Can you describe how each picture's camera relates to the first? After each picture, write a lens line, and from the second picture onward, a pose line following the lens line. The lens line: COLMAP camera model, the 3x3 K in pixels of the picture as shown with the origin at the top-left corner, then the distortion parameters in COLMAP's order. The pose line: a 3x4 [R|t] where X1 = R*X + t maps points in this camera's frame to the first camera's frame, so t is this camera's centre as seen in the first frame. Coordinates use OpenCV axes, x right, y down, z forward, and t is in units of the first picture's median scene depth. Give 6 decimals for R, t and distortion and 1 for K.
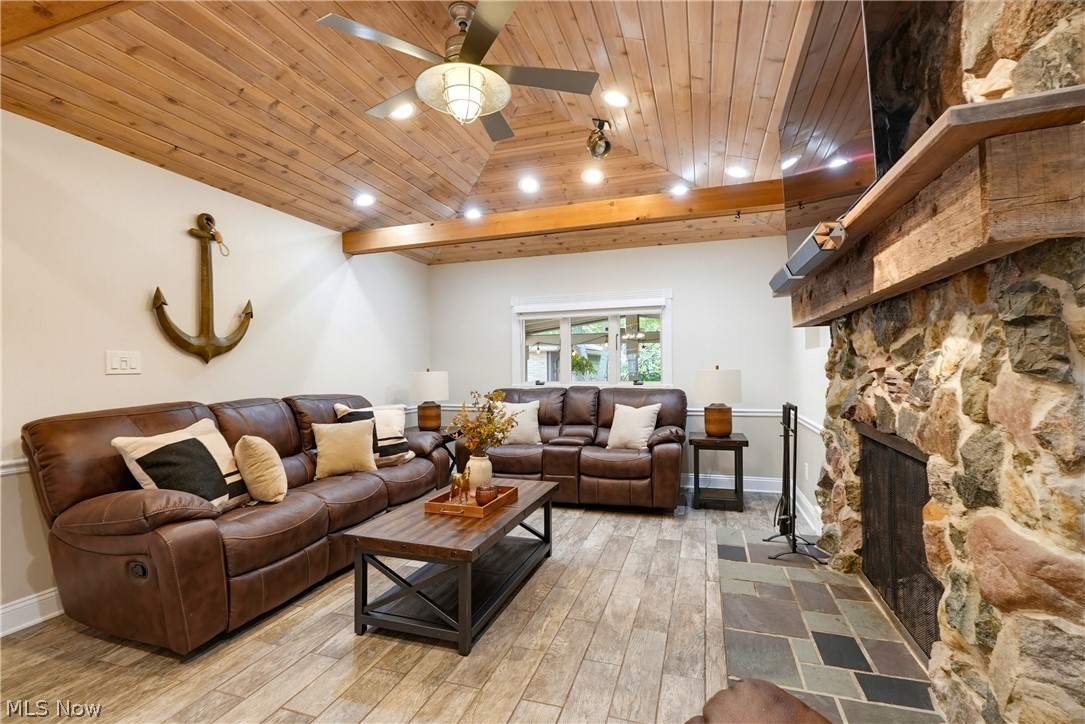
lens RADIAL K [[492.8, 0, 557.6], [0, 492.8, 376.9], [0, 0, 1]] dist [-0.009865, 0.004204]
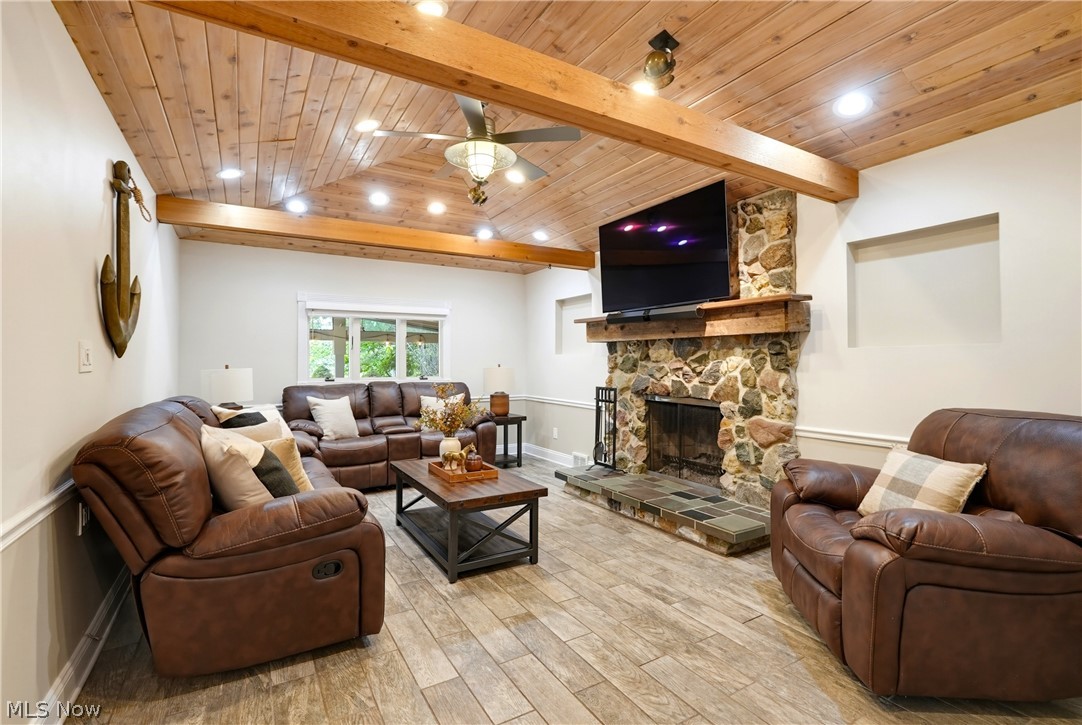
lens RADIAL K [[491.5, 0, 540.6], [0, 491.5, 365.0], [0, 0, 1]] dist [-0.009865, 0.004204]
pose [[0.659530, 0.006366, 0.751651, -0.968675], [0.005914, 0.999889, -0.013658, -0.002058], [-0.751655, 0.013453, 0.659420, 0.015194]]
